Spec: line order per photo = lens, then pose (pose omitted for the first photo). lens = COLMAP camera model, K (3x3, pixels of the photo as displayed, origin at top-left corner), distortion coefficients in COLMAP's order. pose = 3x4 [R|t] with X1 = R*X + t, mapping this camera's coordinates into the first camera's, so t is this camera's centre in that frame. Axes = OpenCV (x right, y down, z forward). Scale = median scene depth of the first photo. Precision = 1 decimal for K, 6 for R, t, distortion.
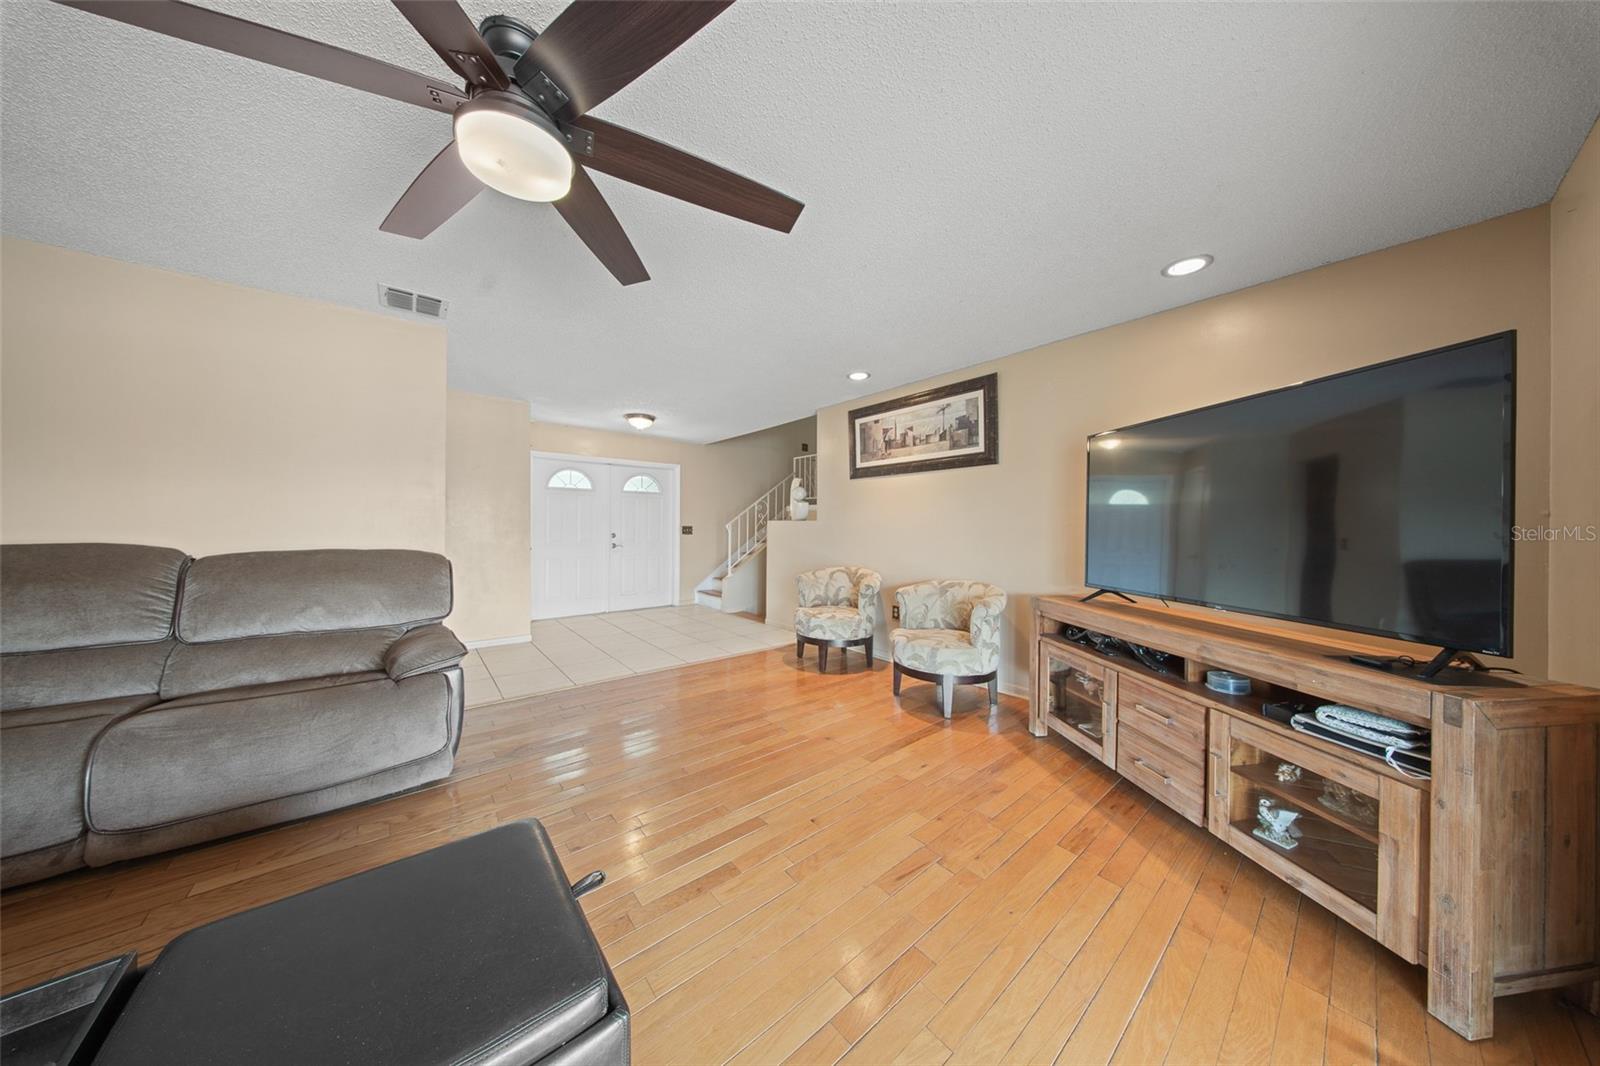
lens RADIAL K [[478.4, 0, 793.0], [0, 478.4, 529.6], [0, 0, 1]] dist [-0.001496, 0.000004]
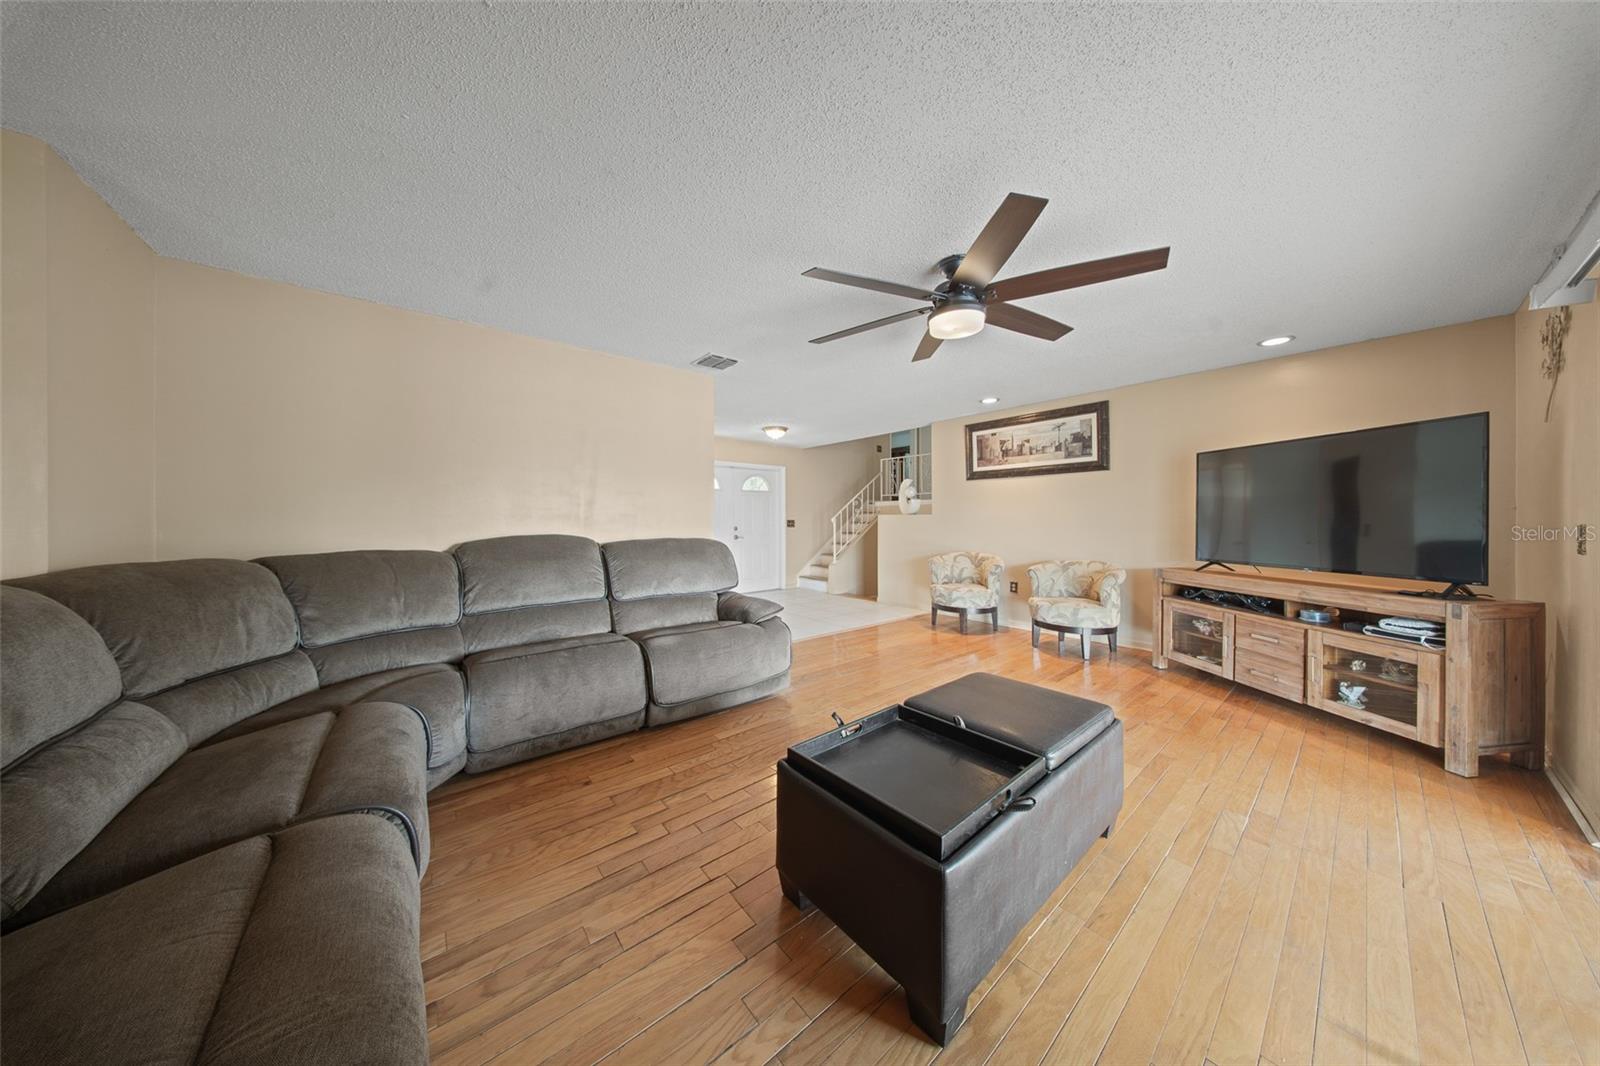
lens RADIAL K [[478.4, 0, 800.4], [0, 478.4, 523.4], [0, 0, 1]] dist [-0.001496, 0.000004]
pose [[0.999955, -0.008880, 0.003416, -0.665400], [0.008874, 0.999959, 0.001835, -0.002608], [-0.003432, -0.001805, 0.999992, -0.480245]]
